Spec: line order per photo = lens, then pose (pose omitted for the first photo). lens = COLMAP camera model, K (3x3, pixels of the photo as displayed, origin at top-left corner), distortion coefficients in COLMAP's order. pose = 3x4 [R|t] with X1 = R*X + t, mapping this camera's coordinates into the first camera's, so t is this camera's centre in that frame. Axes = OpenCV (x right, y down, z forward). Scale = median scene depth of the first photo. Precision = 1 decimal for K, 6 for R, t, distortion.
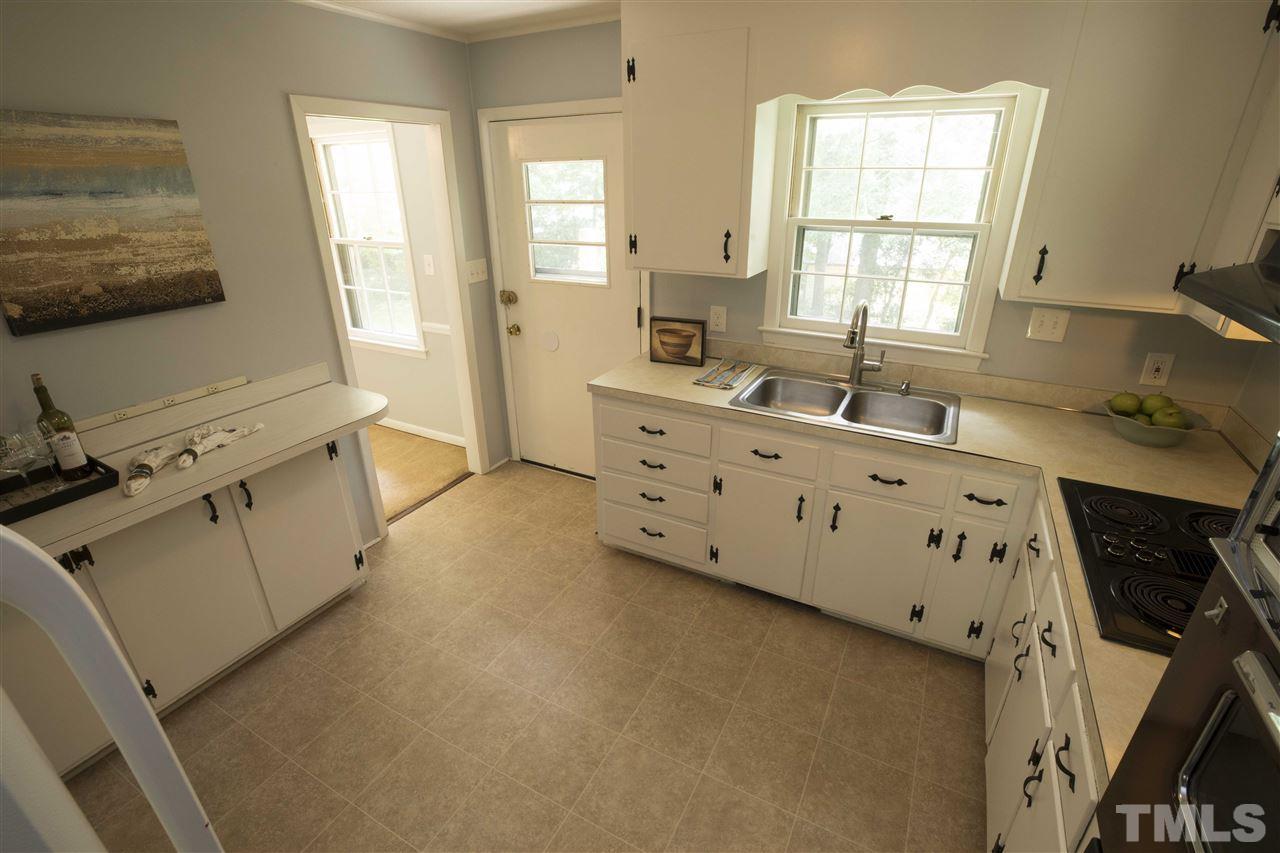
lens RADIAL K [[580.2, 0, 637.5], [0, 580.2, 435.5], [0, 0, 1]] dist [-0.049485, 0.014117]
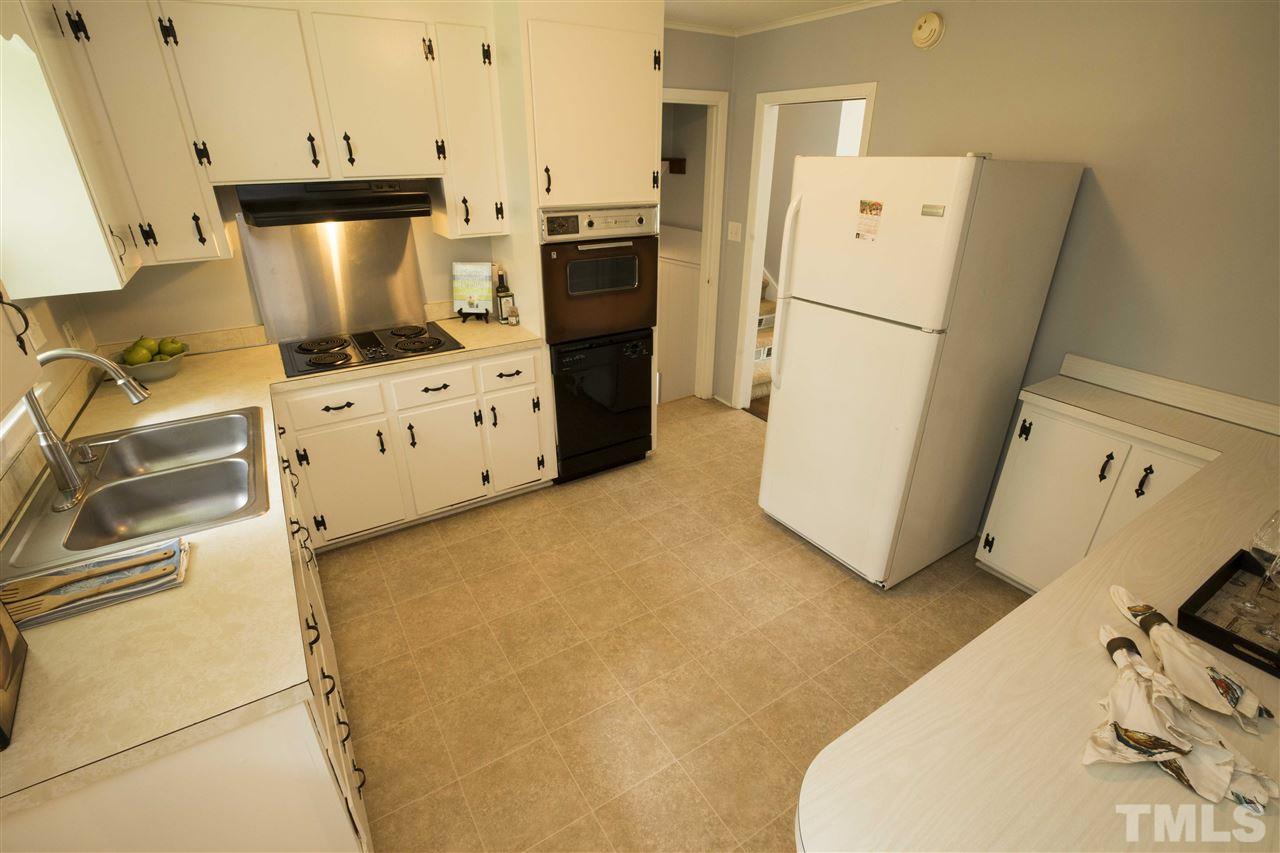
lens RADIAL K [[580.2, 0, 637.5], [0, 580.2, 435.5], [0, 0, 1]] dist [-0.049485, 0.014117]
pose [[-0.870649, -0.212336, 0.443715, -0.468487], [0.203314, 0.666043, 0.717669, -0.484026], [-0.447921, 0.715052, -0.536719, 1.100641]]
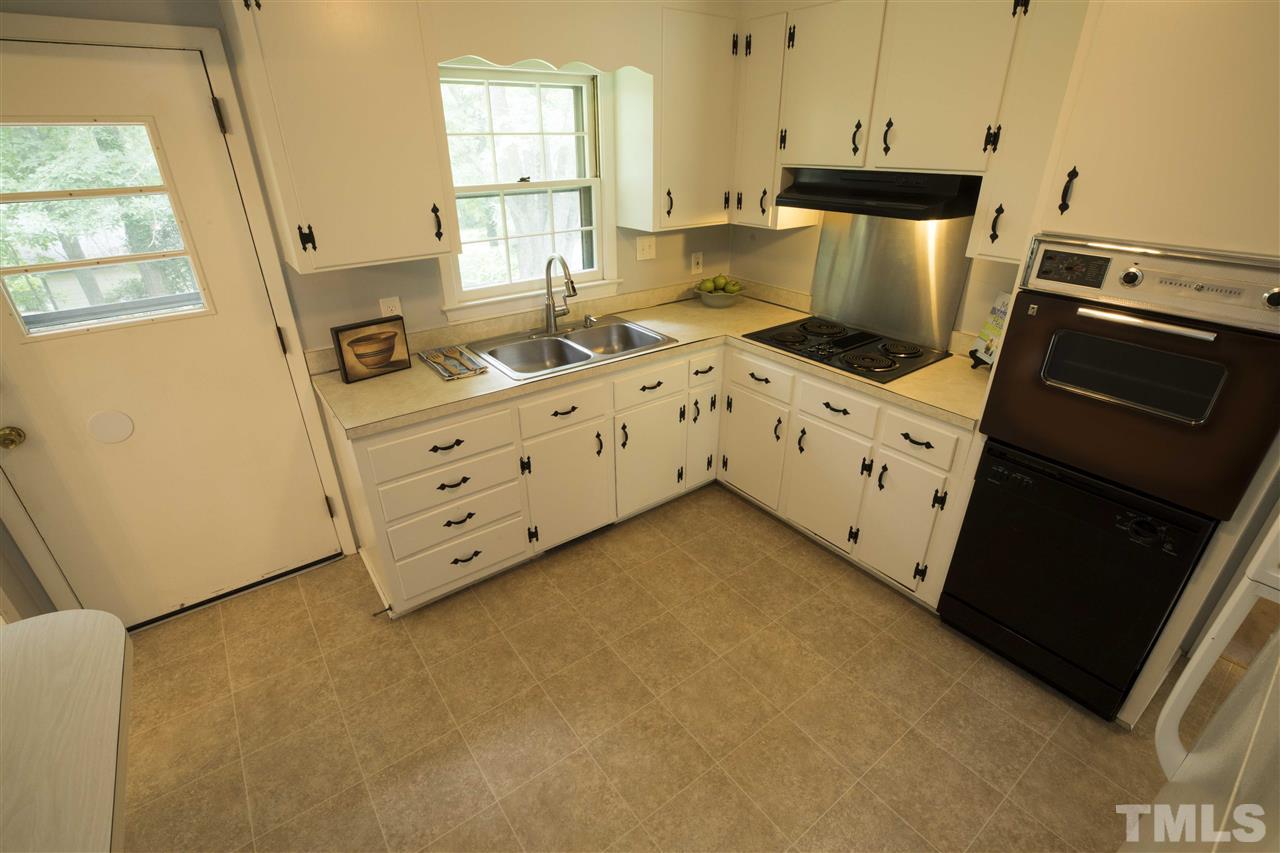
lens RADIAL K [[580.2, 0, 637.5], [0, 580.2, 435.5], [0, 0, 1]] dist [-0.049485, 0.014117]
pose [[0.422004, -0.408169, 0.809513, -0.586306], [0.372800, 0.892058, 0.255446, -0.146276], [-0.826397, 0.193988, 0.528617, 0.340347]]
